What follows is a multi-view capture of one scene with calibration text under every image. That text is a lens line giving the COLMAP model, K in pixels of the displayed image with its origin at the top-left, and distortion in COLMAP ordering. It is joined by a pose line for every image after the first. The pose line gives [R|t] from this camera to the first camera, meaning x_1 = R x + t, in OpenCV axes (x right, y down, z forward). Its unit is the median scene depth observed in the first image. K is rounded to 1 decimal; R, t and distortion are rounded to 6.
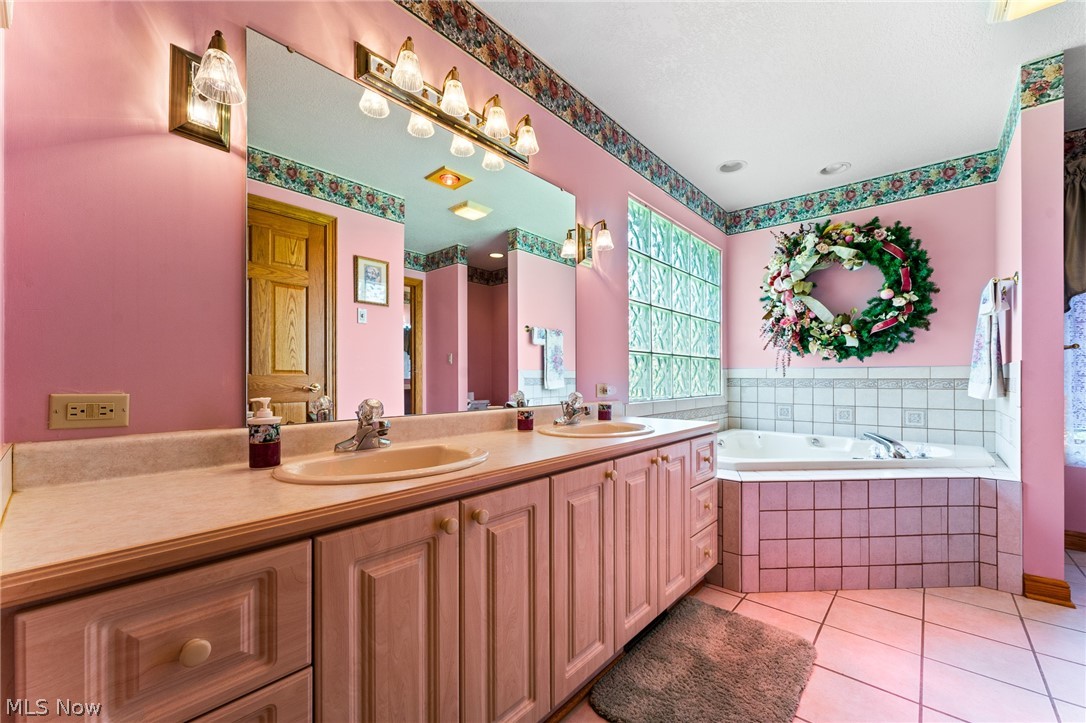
lens RADIAL K [[436.6, 0, 548.1], [0, 436.6, 371.9], [0, 0, 1]] dist [0.001048, -0.000238]
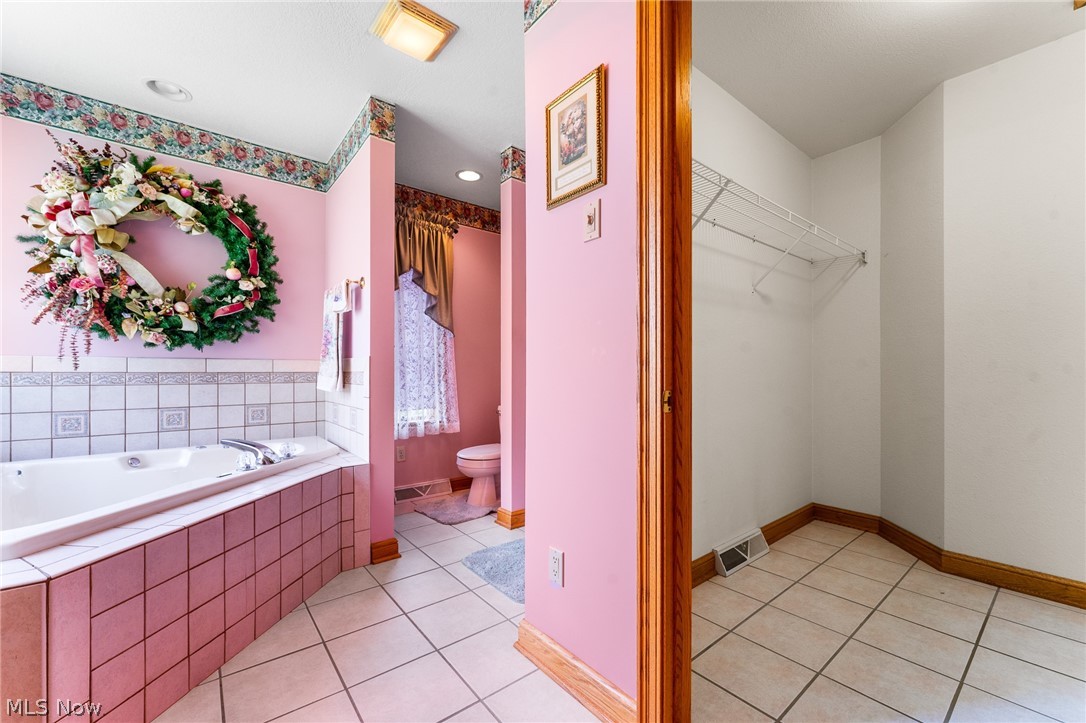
lens RADIAL K [[436.6, 0, 548.1], [0, 436.6, 371.9], [0, 0, 1]] dist [0.001048, -0.000238]
pose [[0.167730, -0.001623, 0.985832, 0.030220], [-0.014576, 0.999885, 0.004127, 0.002035], [-0.985725, -0.015062, 0.167687, 0.232287]]
